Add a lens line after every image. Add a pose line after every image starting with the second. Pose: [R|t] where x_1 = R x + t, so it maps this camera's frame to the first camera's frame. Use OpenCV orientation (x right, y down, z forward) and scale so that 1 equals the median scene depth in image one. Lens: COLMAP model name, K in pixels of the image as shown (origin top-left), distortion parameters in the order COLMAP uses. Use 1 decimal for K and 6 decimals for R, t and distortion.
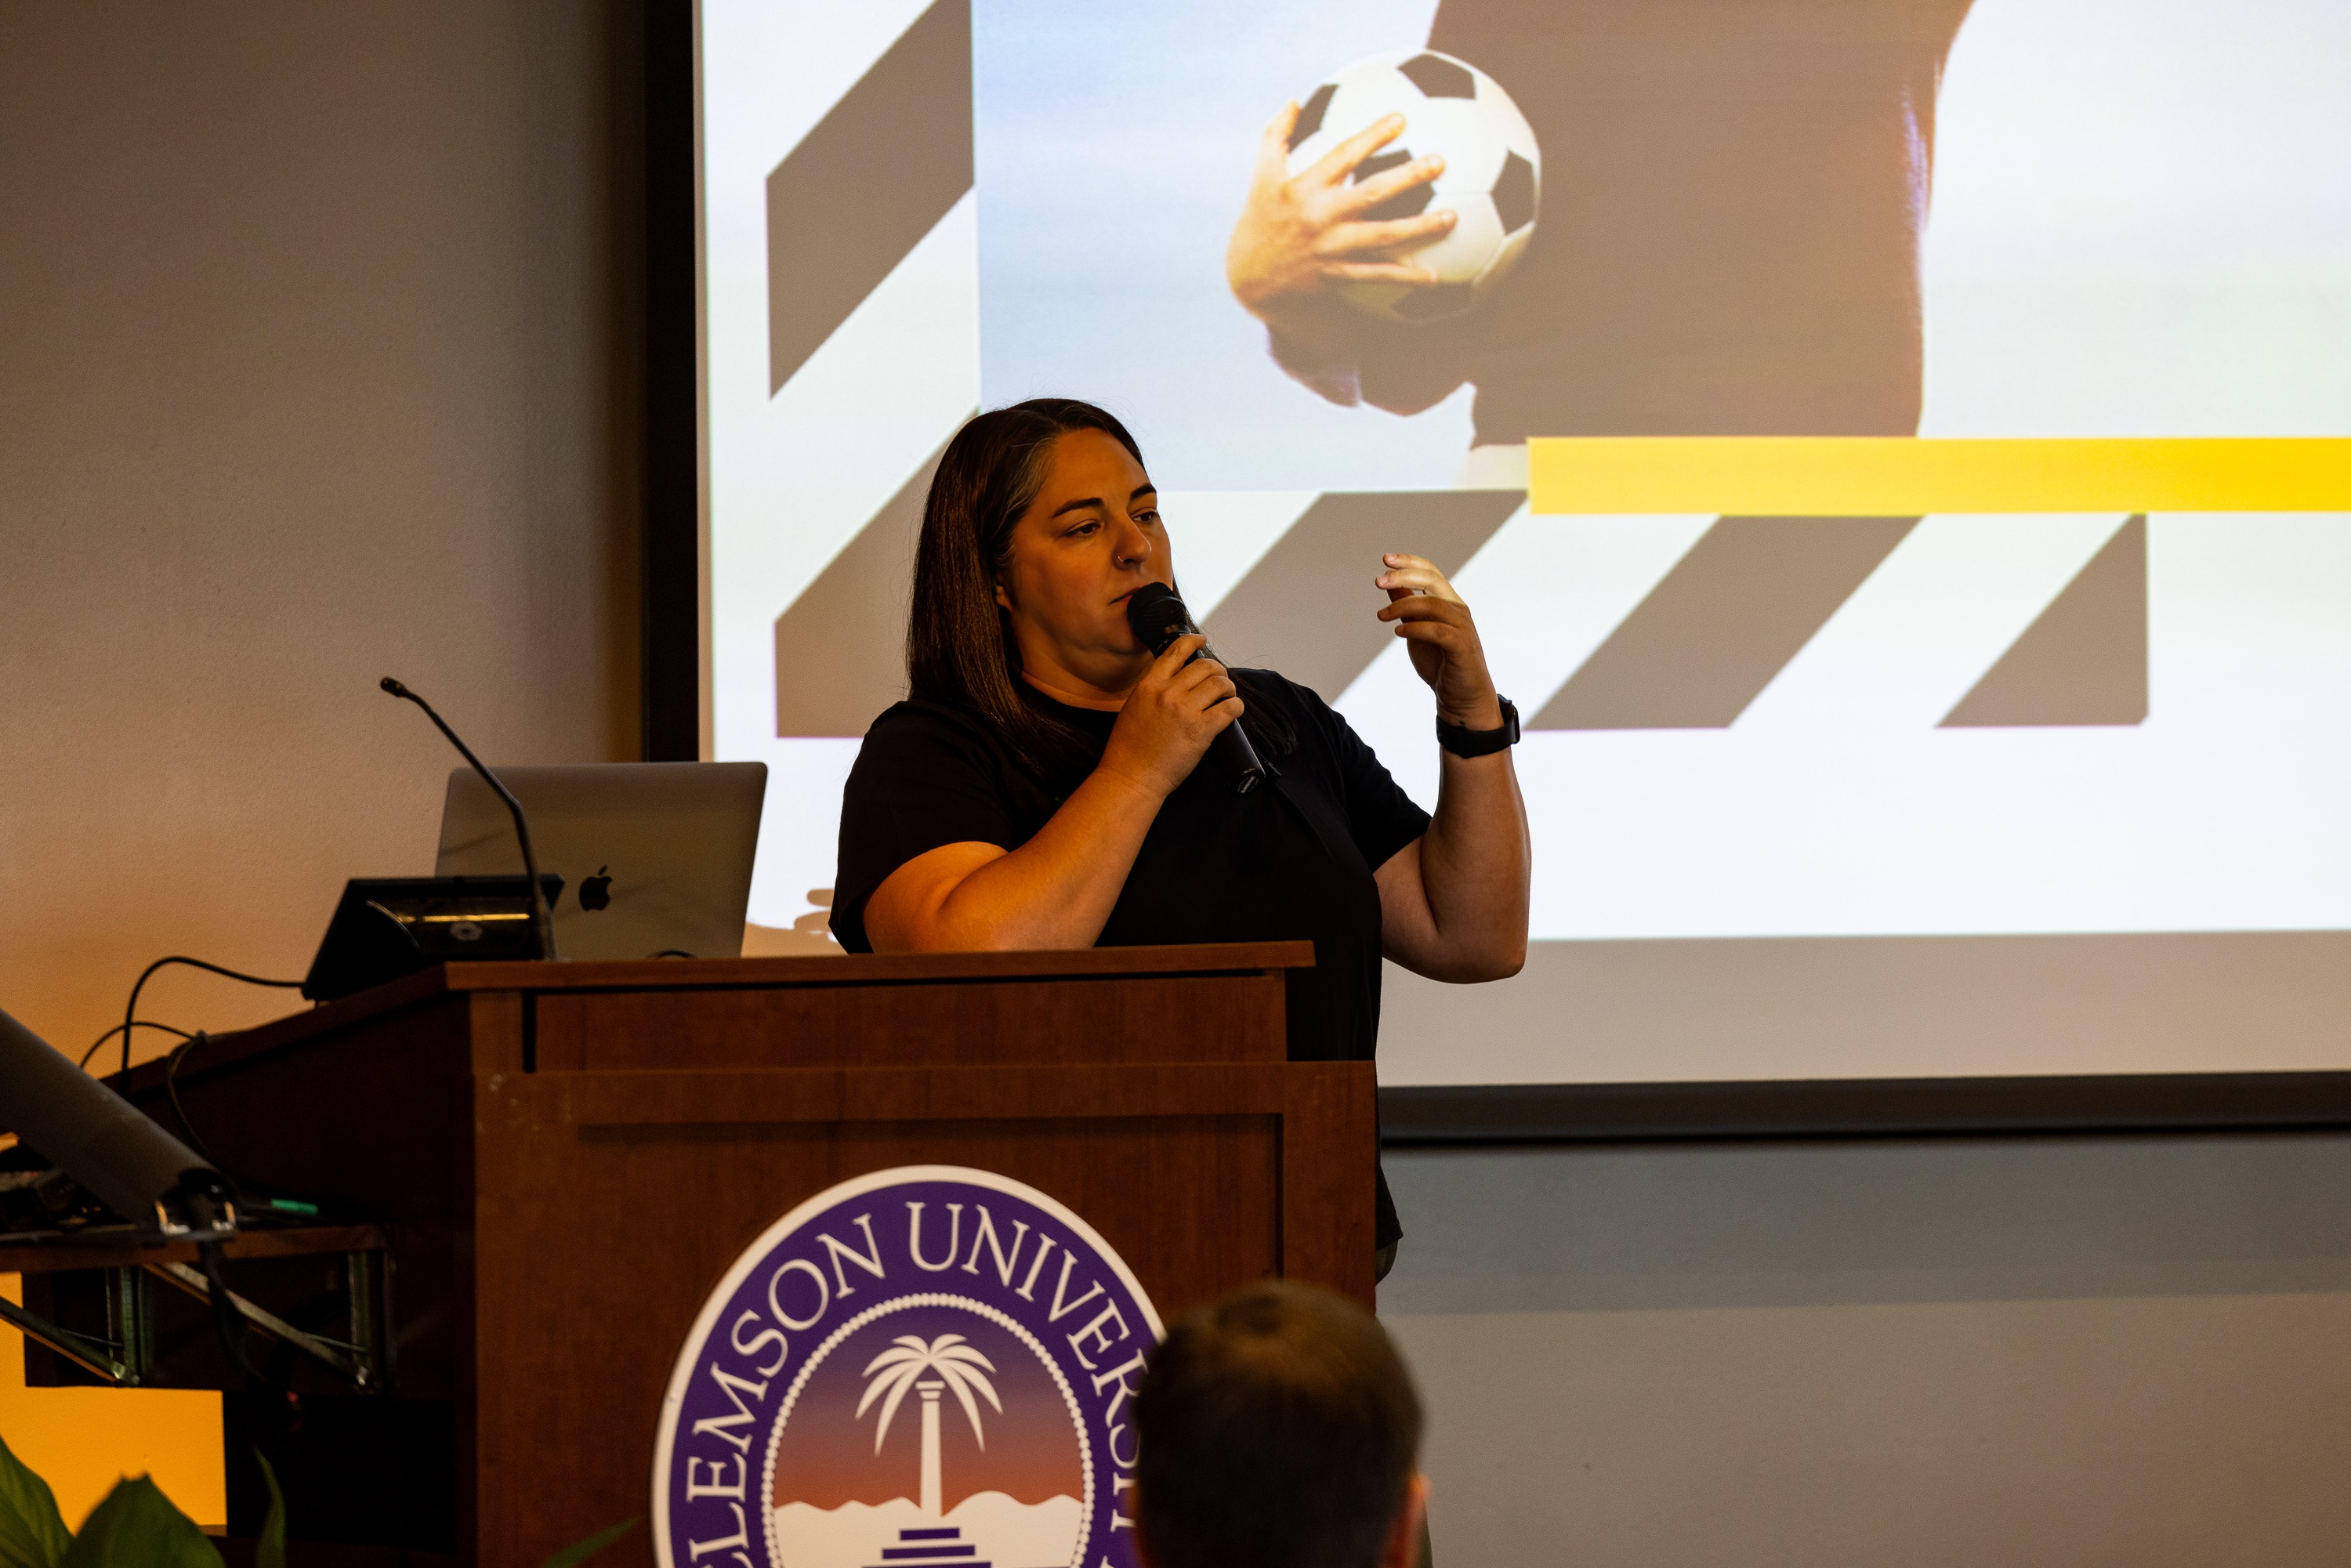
lens RADIAL K [[13359.8, 0, 1496.0], [0, 13359.8, 870.8], [0, 0, 1]] dist [0.073423, 3.579280]
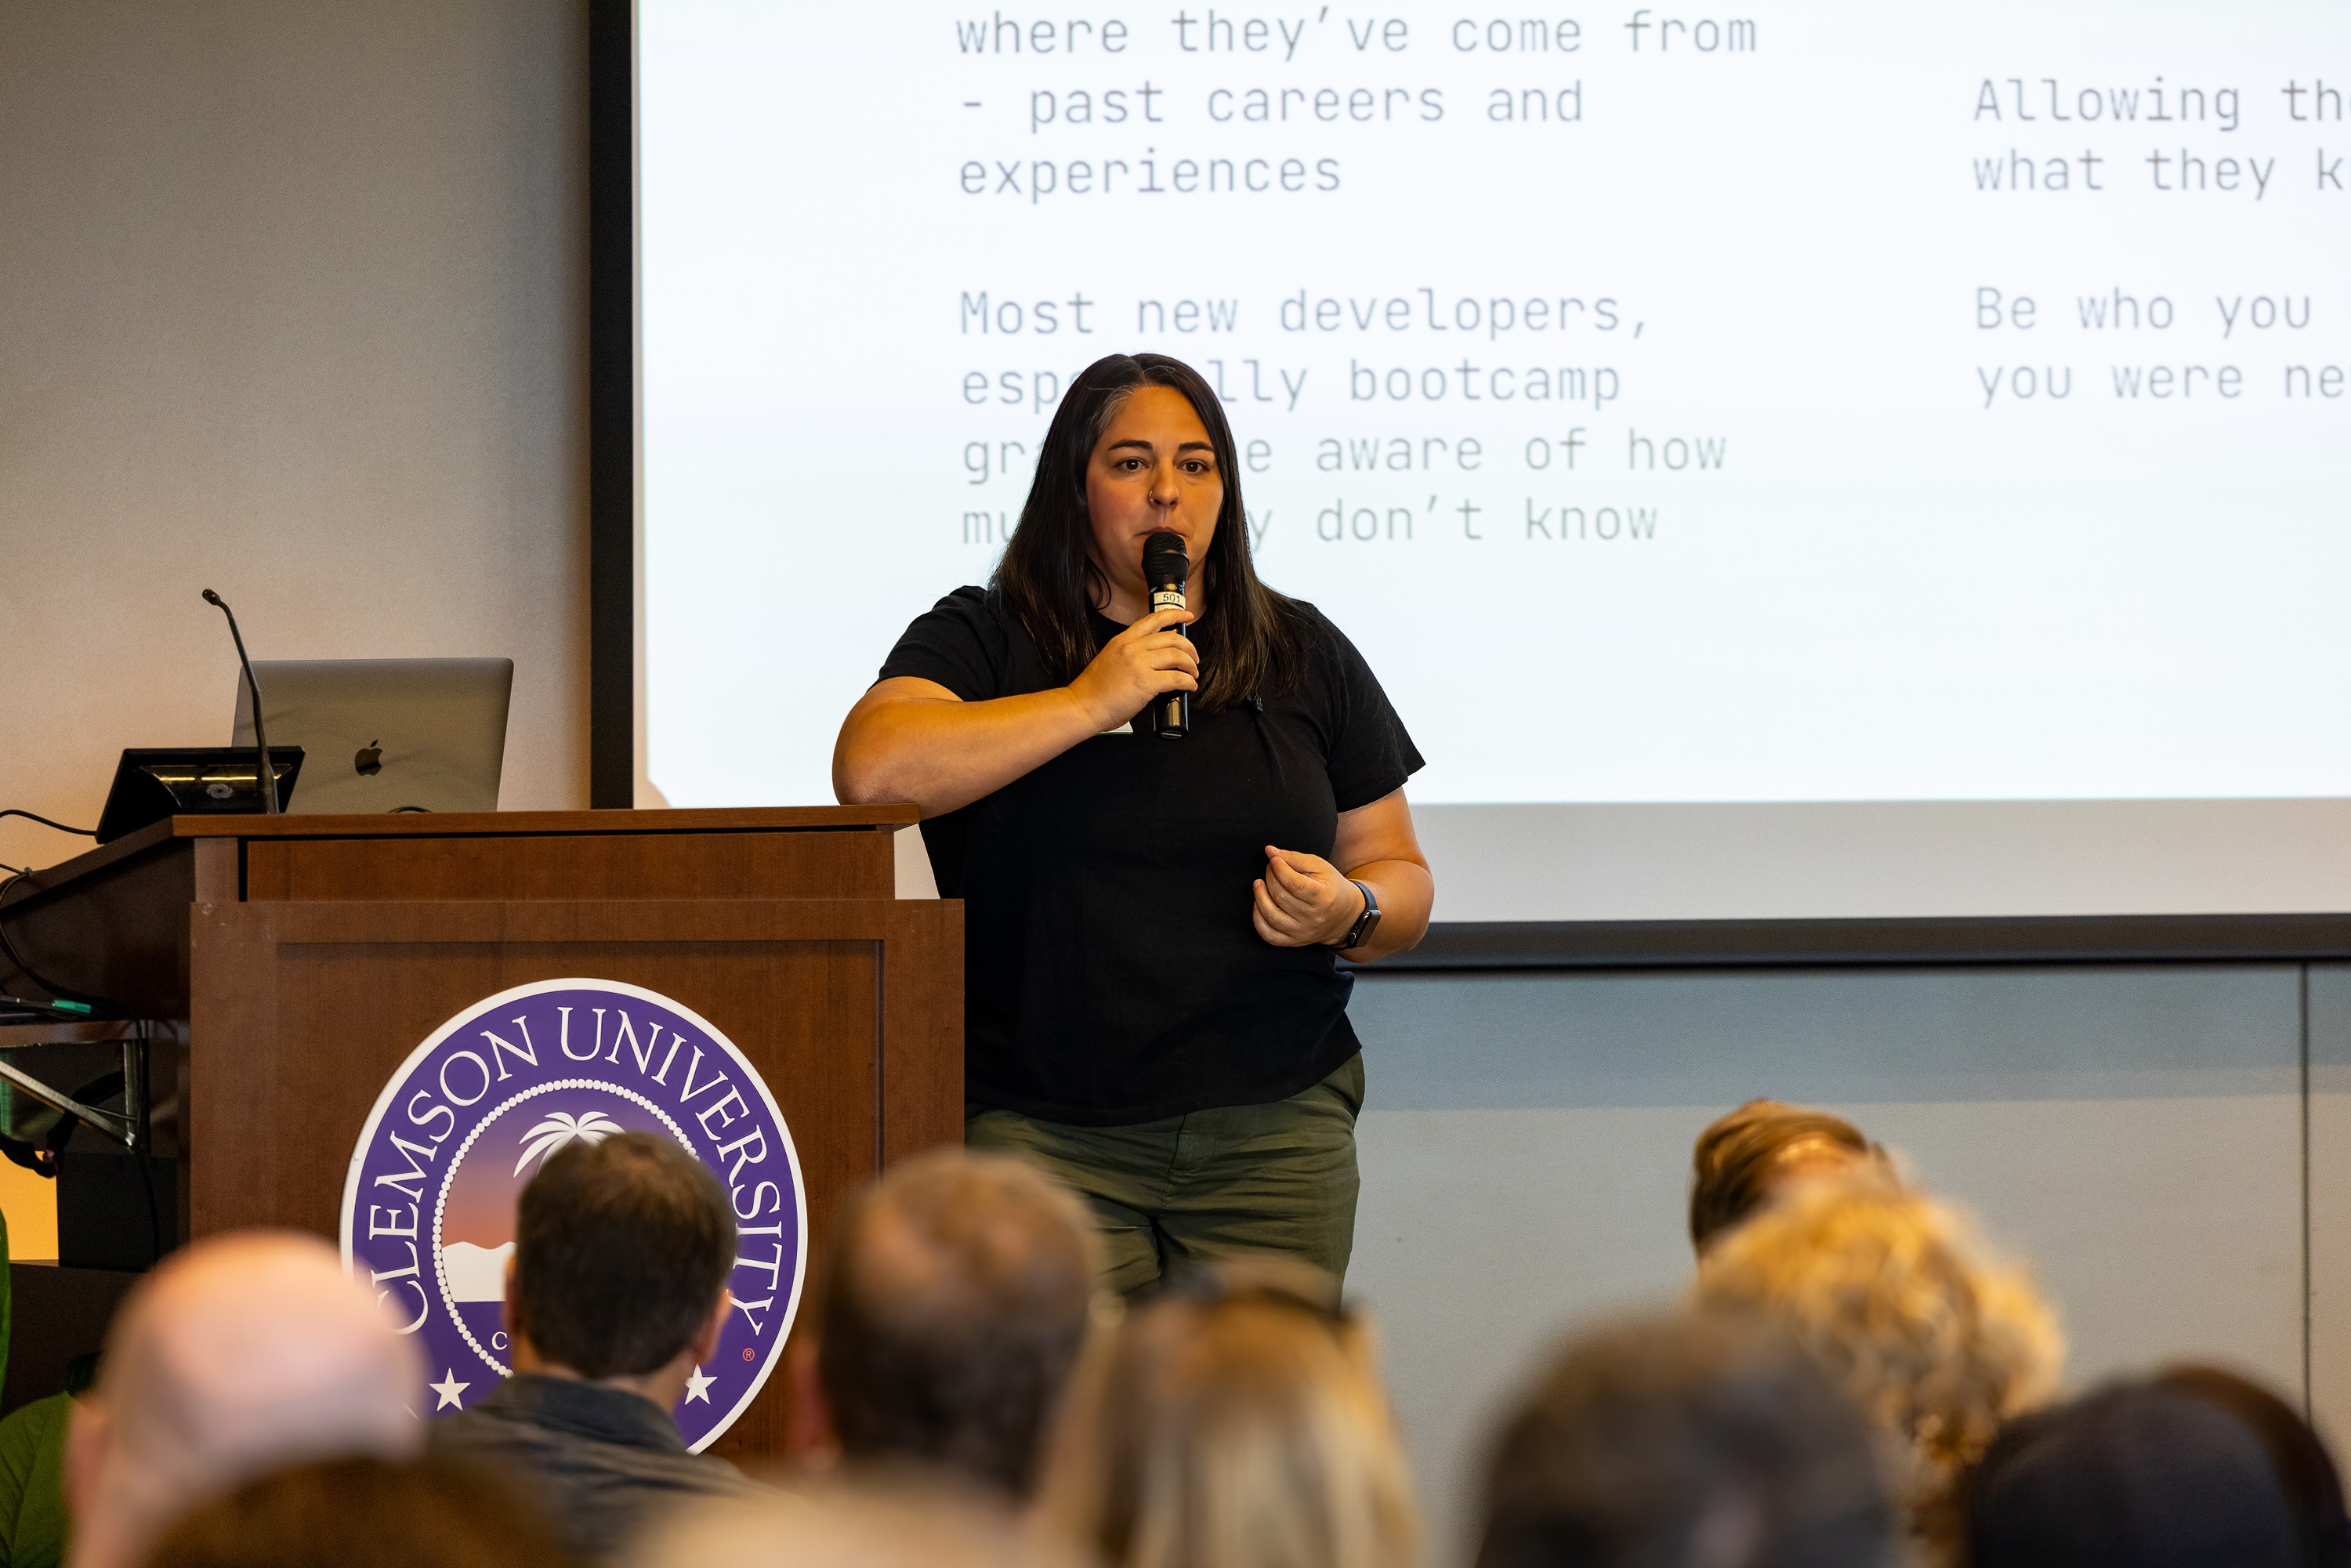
lens RADIAL K [[13285.8, 0, 1573.2], [0, 13285.8, 780.0], [0, 0, 1]] dist [0.065811, 0.871142]
pose [[0.993907, 0.005966, -0.110060, 0.190609], [-0.005714, 0.999980, 0.002612, -0.000516], [0.110074, -0.001967, 0.993921, -0.242660]]
